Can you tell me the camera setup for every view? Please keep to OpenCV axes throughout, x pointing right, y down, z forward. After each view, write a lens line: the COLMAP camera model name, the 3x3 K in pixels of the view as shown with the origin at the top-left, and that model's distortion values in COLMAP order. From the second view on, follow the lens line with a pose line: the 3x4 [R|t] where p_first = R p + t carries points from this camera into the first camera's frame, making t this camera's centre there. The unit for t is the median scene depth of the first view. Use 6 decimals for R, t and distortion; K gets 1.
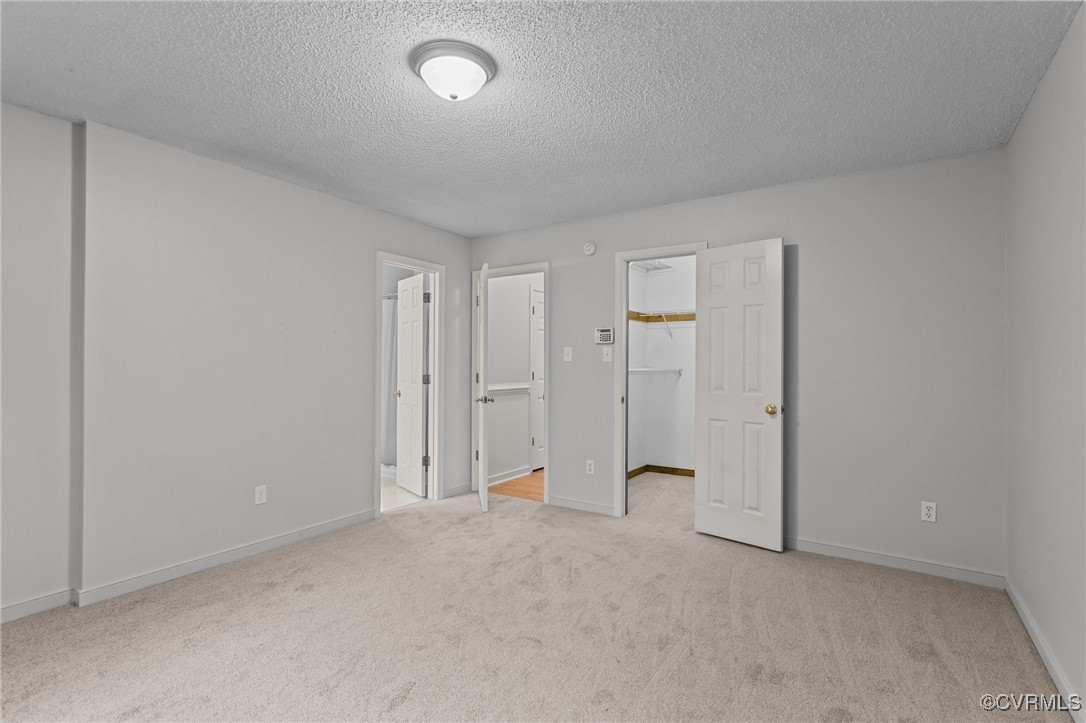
lens RADIAL K [[518.4, 0, 546.1], [0, 518.4, 363.2], [0, 0, 1]] dist [0.001912, 0.000705]
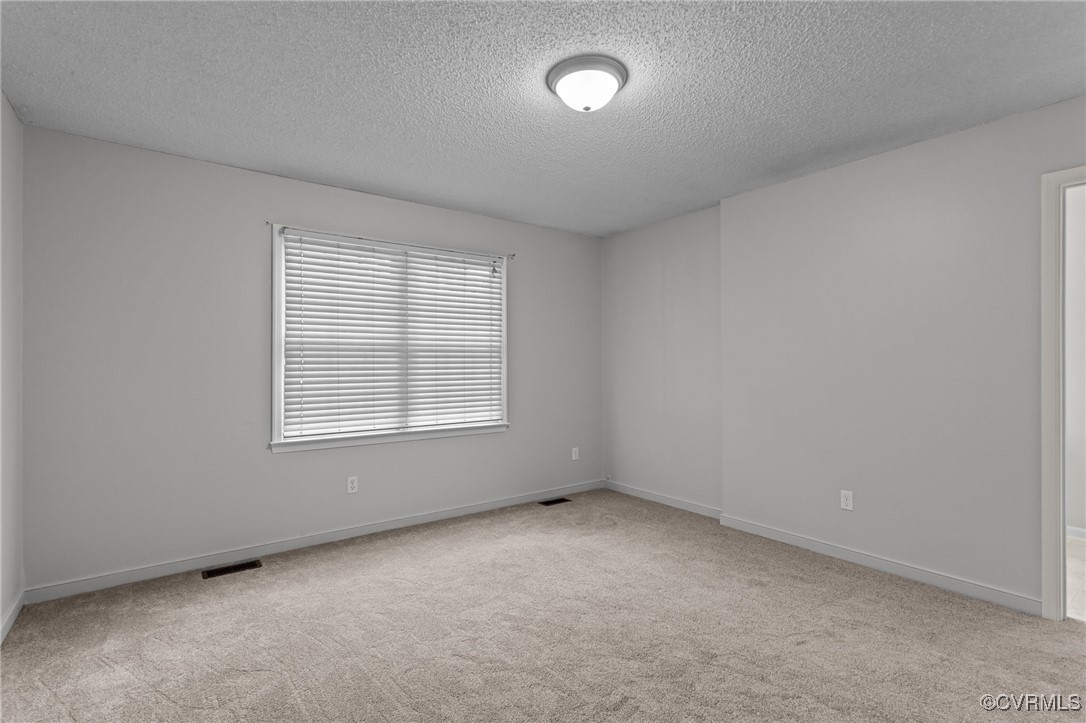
lens RADIAL K [[518.4, 0, 539.4], [0, 518.4, 361.5], [0, 0, 1]] dist [0.001912, 0.000705]
pose [[-0.347177, -0.005137, -0.937786, 0.605173], [0.002282, 0.999977, -0.006322, 0.011359], [0.937797, -0.004335, -0.347157, 0.932383]]
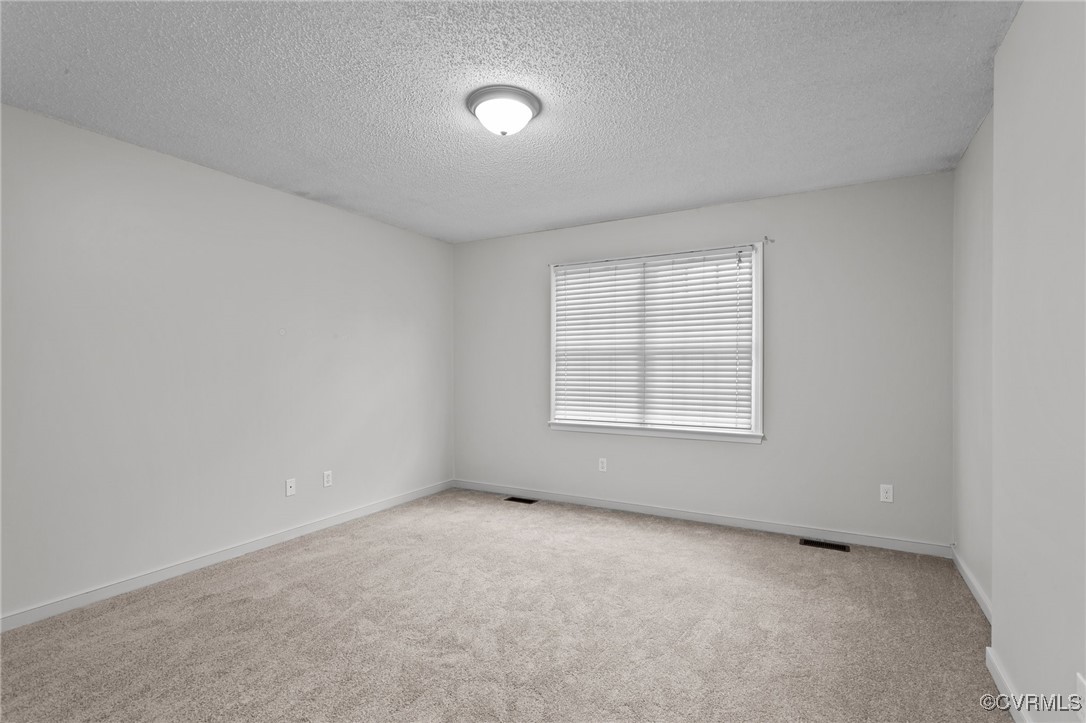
lens RADIAL K [[518.4, 0, 535.9], [0, 518.4, 366.4], [0, 0, 1]] dist [0.001912, 0.000705]
pose [[-0.998819, 0.002902, -0.048503, -0.148630], [0.002682, 0.999986, 0.004605, 0.002712], [0.048516, 0.004470, -0.998812, 1.591869]]
